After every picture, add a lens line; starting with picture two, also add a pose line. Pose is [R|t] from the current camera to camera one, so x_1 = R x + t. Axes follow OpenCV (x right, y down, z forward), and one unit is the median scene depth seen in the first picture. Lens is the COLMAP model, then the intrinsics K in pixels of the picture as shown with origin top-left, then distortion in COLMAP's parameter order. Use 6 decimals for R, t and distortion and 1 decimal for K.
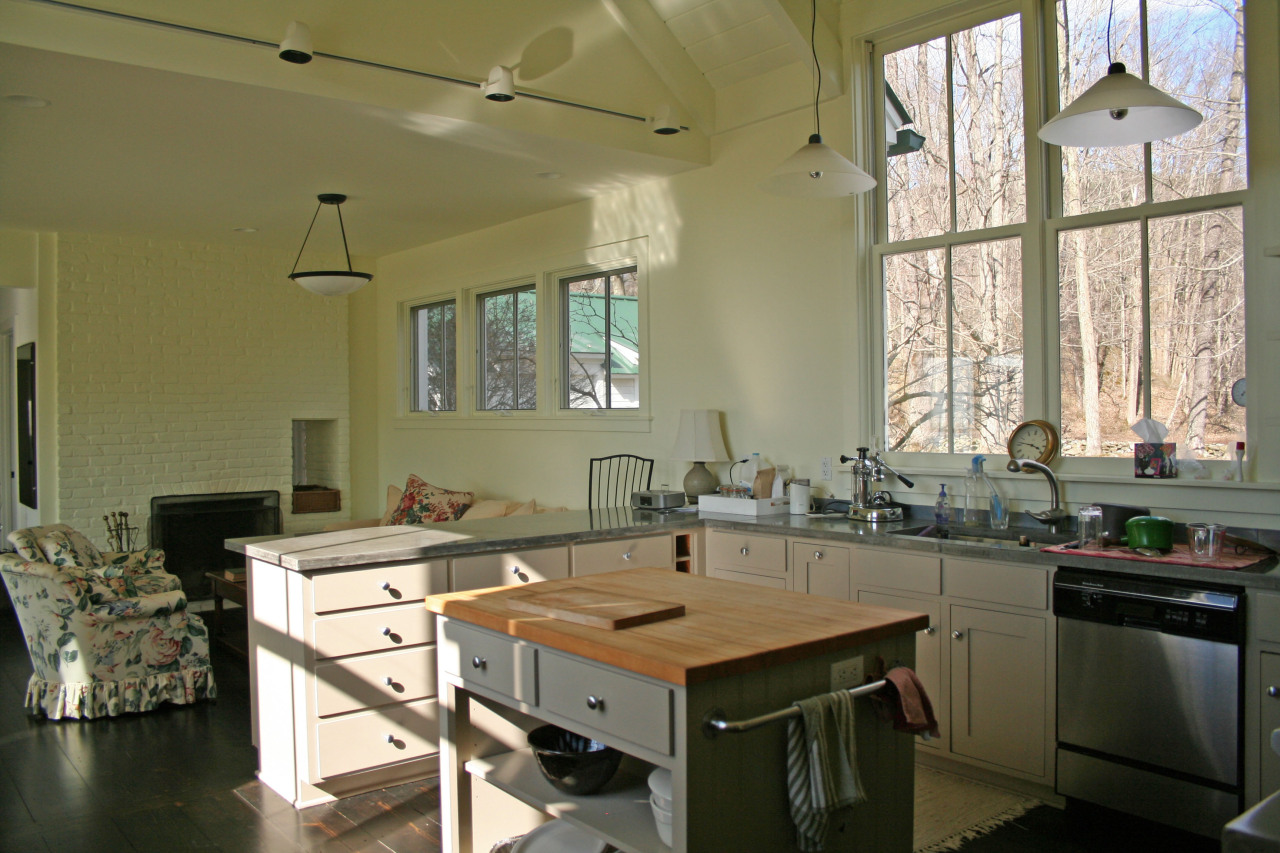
lens RADIAL K [[1067.5, 0, 639.9], [0, 1067.5, 420.4], [0, 0, 1]] dist [-0.067370, 0.023337]
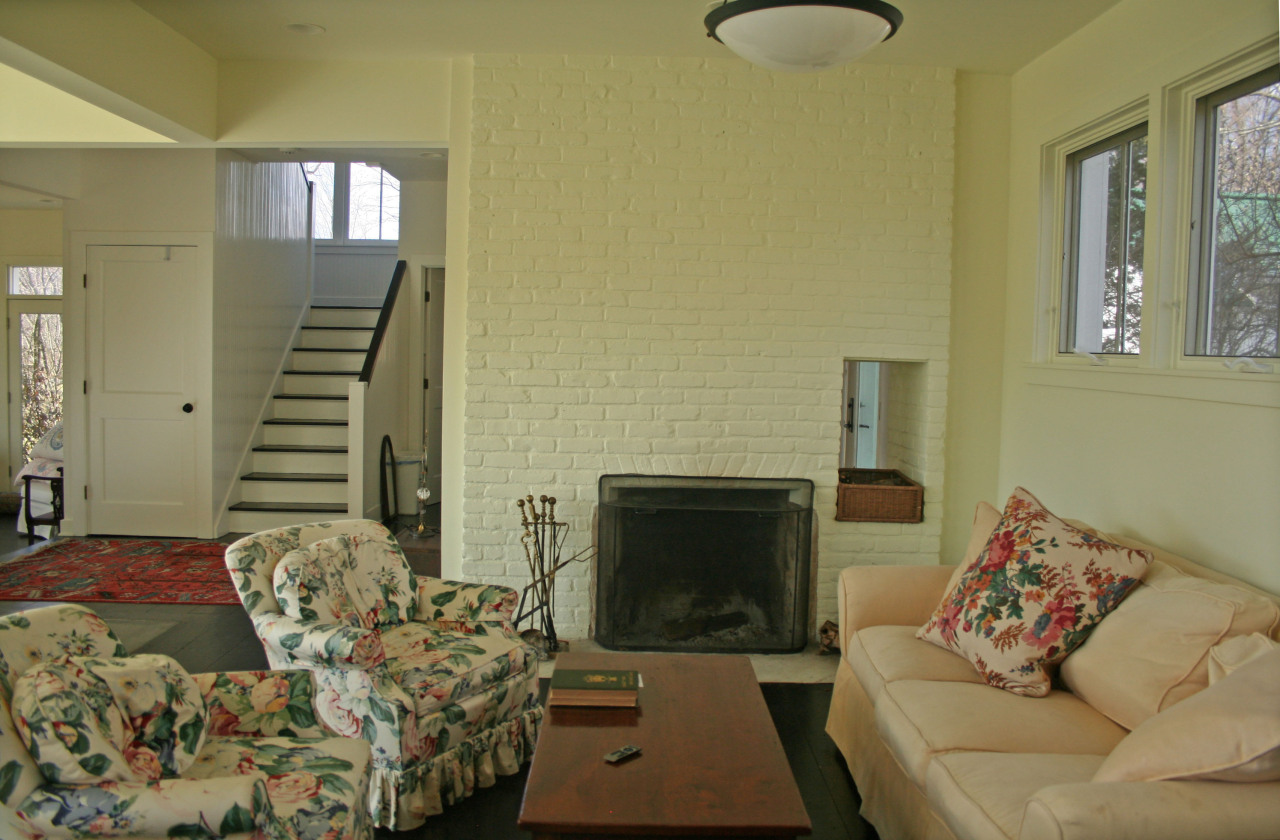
lens RADIAL K [[1078.9, 0, 619.9], [0, 1078.9, 390.9], [0, 0, 1]] dist [-0.100049, 0.027038]
pose [[0.776245, 0.058355, -0.627725, -0.060723], [-0.039480, 0.998252, 0.043980, -0.004643], [0.629194, -0.009357, 0.777192, 0.522961]]
